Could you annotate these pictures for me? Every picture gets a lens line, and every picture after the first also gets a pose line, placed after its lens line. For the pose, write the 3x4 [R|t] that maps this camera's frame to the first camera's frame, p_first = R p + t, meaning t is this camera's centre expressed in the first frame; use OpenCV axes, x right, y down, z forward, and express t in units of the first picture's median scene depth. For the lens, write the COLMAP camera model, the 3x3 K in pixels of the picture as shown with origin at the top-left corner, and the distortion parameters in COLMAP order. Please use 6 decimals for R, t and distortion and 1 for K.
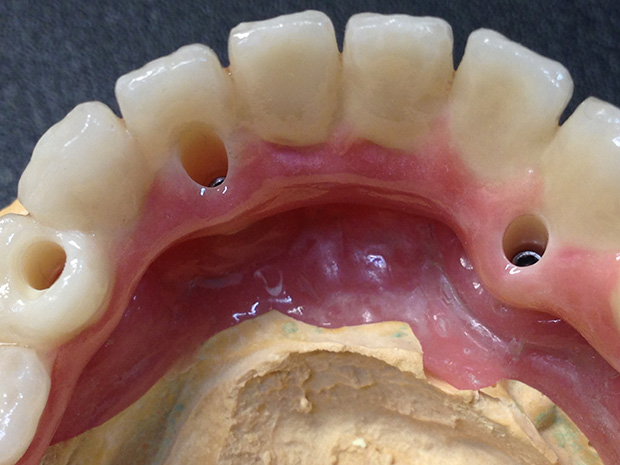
lens RADIAL K [[1380.5, 0, 313.6], [0, 1380.5, 233.9], [0, 0, 1]] dist [-0.036613, 0.000000]
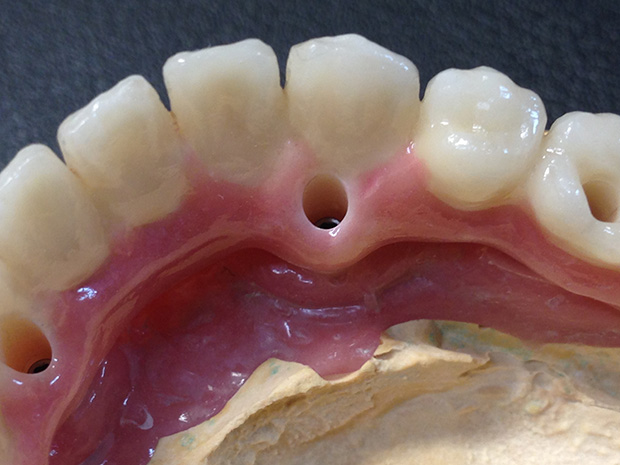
lens RADIAL K [[1380.5, 0, 311.0], [0, 1380.5, 236.5], [0, 0, 1]] dist [-0.036613, 0.000000]
pose [[0.713434, -0.623034, 0.320688, -0.178432], [0.651533, 0.758251, 0.023669, -0.006277], [-0.257908, 0.192053, 0.946889, 0.040580]]
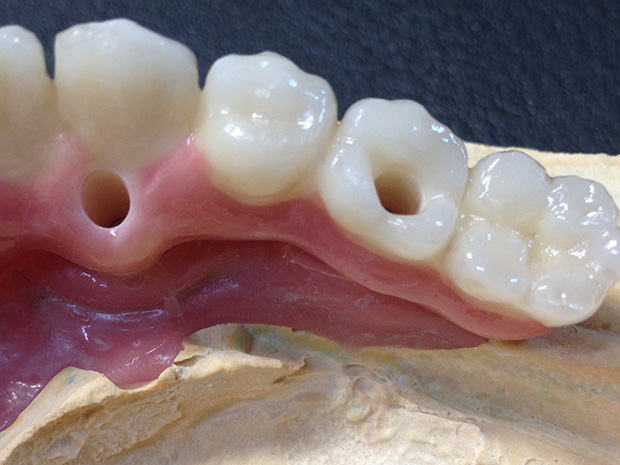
lens RADIAL K [[1380.5, 0, 311.9], [0, 1380.5, 229.6], [0, 0, 1]] dist [-0.036613, 0.000000]
pose [[0.698858, -0.630454, 0.337824, -0.075469], [0.664303, 0.747191, 0.020179, 0.087399], [-0.265142, 0.210315, 0.940993, 0.061549]]
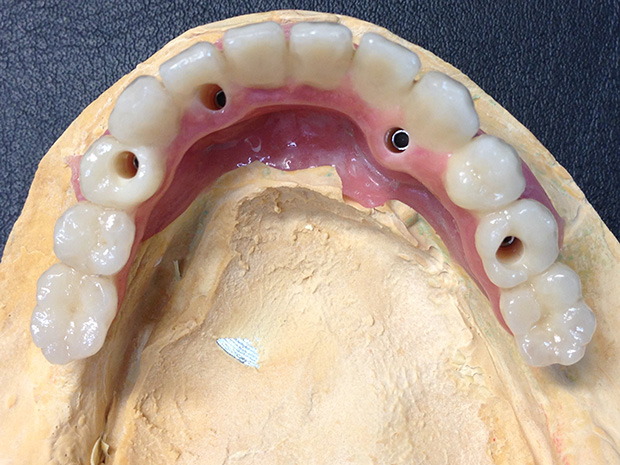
lens RADIAL K [[1071.7, 0, 310.8], [0, 1071.7, 234.5], [0, 0, 1]] dist [0.005443, 0.000000]
pose [[0.999524, -0.030236, 0.006136, 0.028590], [0.026456, 0.942278, 0.333784, -0.312117], [-0.015874, -0.333463, 0.942630, -0.305348]]
